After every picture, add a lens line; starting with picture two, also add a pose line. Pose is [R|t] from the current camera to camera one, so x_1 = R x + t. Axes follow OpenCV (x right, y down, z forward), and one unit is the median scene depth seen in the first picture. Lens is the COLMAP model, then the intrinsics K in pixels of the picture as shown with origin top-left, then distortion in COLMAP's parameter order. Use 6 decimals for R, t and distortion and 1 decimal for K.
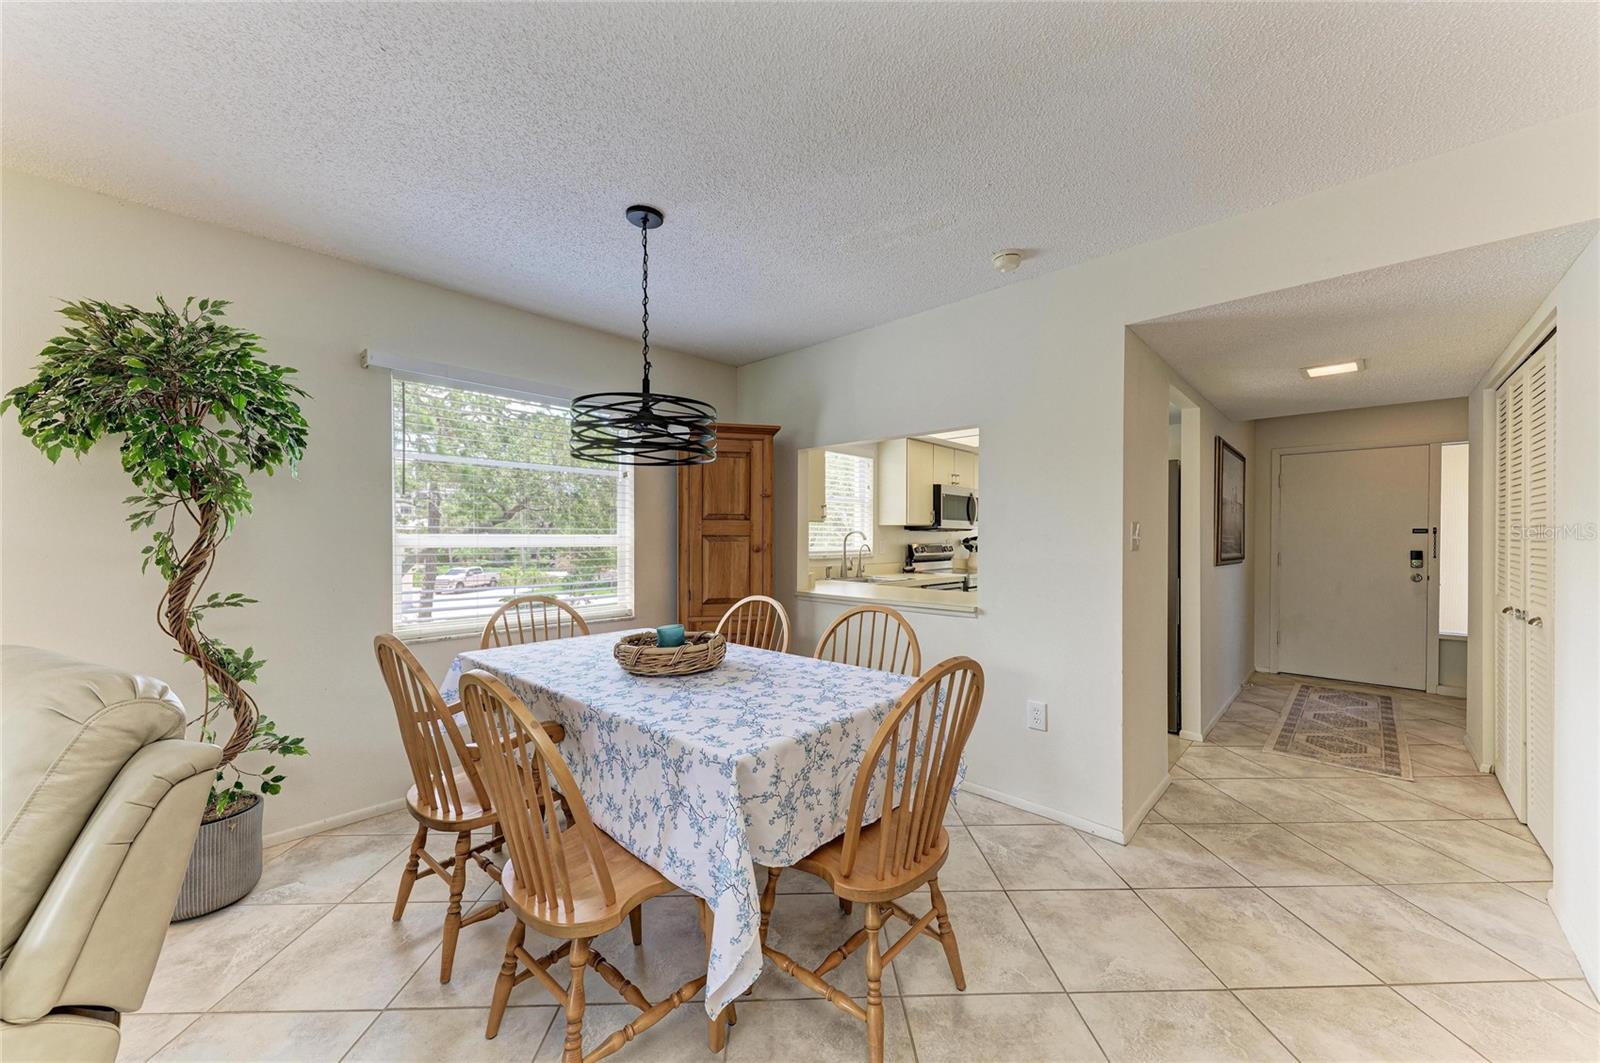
lens RADIAL K [[576.1, 0, 814.9], [0, 576.1, 538.3], [0, 0, 1]] dist [0.009000, -0.000962]
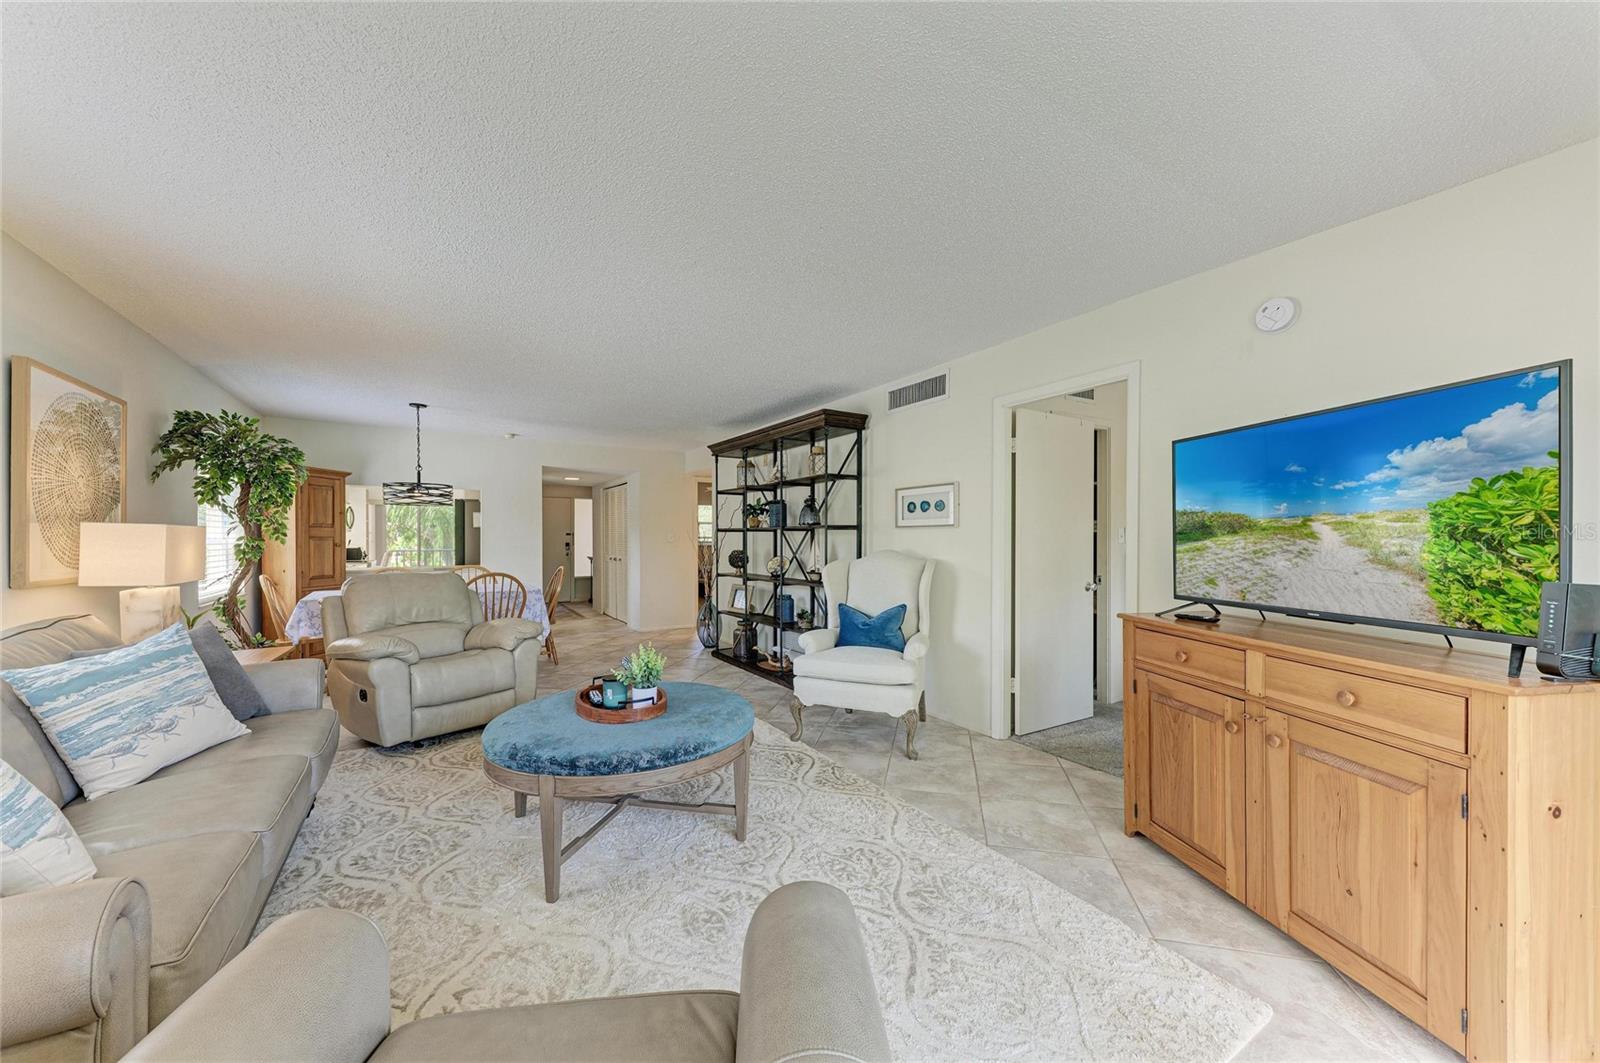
lens RADIAL K [[576.1, 0, 808.1], [0, 576.1, 540.6], [0, 0, 1]] dist [0.009000, -0.000962]
pose [[0.247429, -0.009001, 0.968864, -1.369354], [0.004593, 0.999957, 0.008117, -0.001201], [-0.968895, 0.002442, 0.247460, -0.721480]]
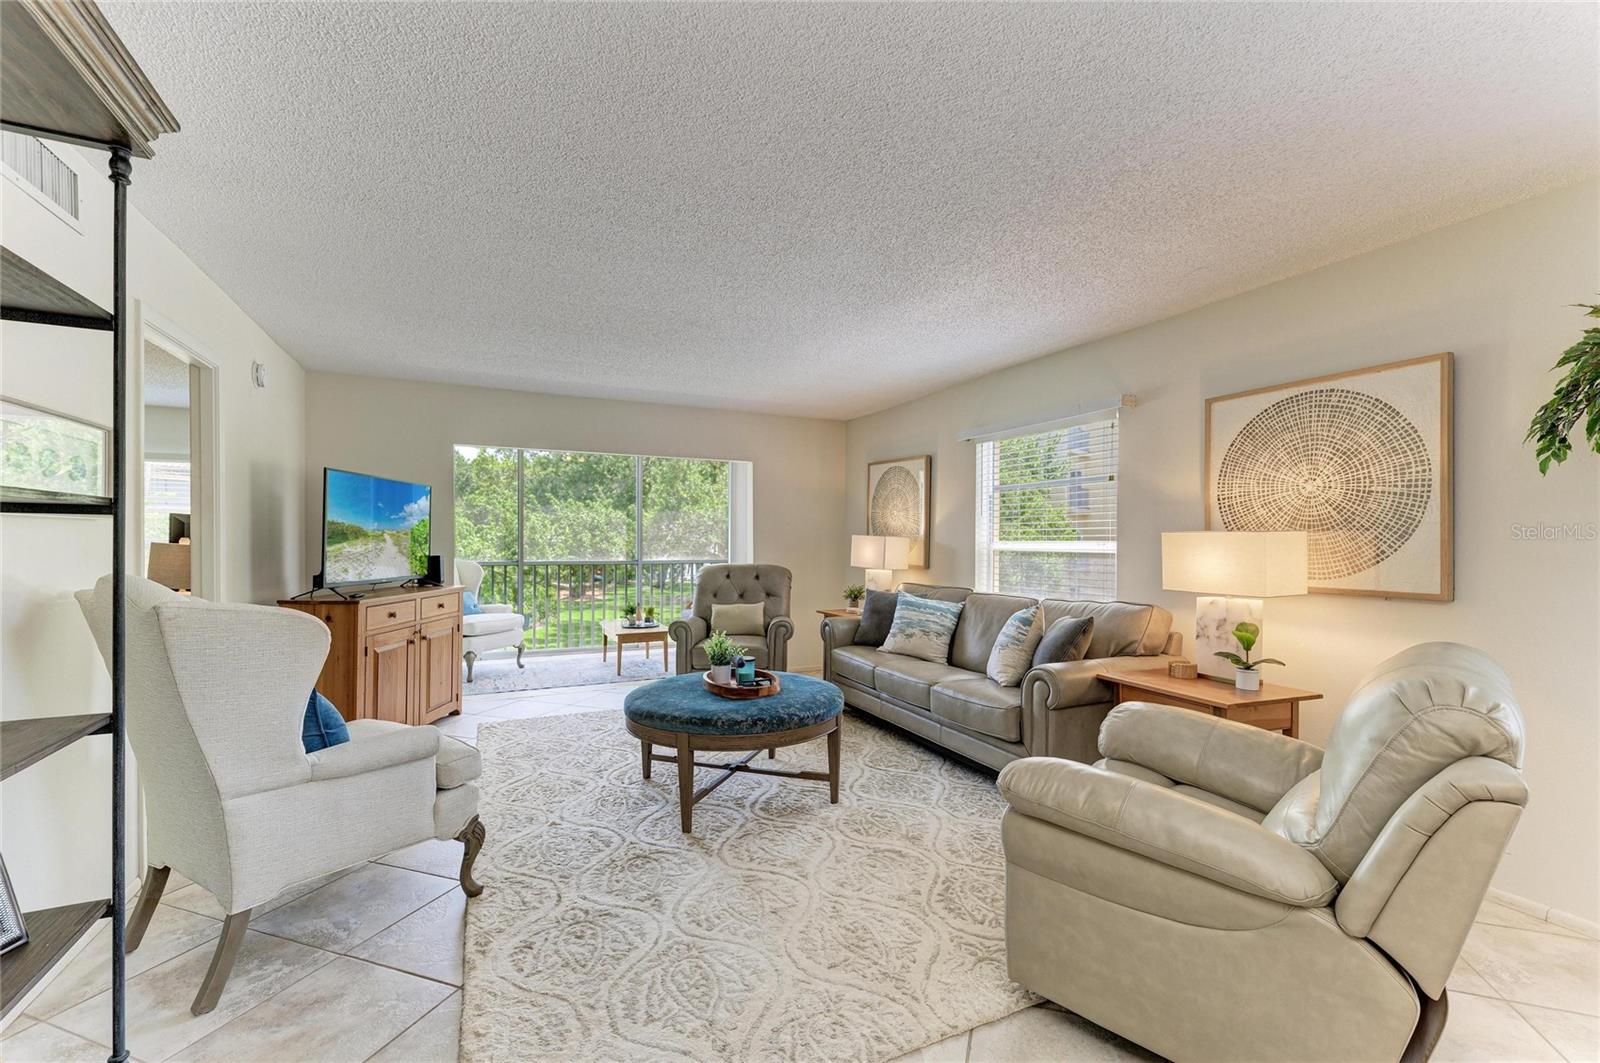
lens RADIAL K [[760.0, 0, 793.2], [0, 760.0, 541.7], [0, 0, 1]] dist [-0.002590, -0.000149]
pose [[-0.417886, -0.009555, -0.908449, 0.278654], [-0.010551, 0.999928, -0.005663, 0.003372], [0.908438, 0.007219, -0.417957, 0.254951]]
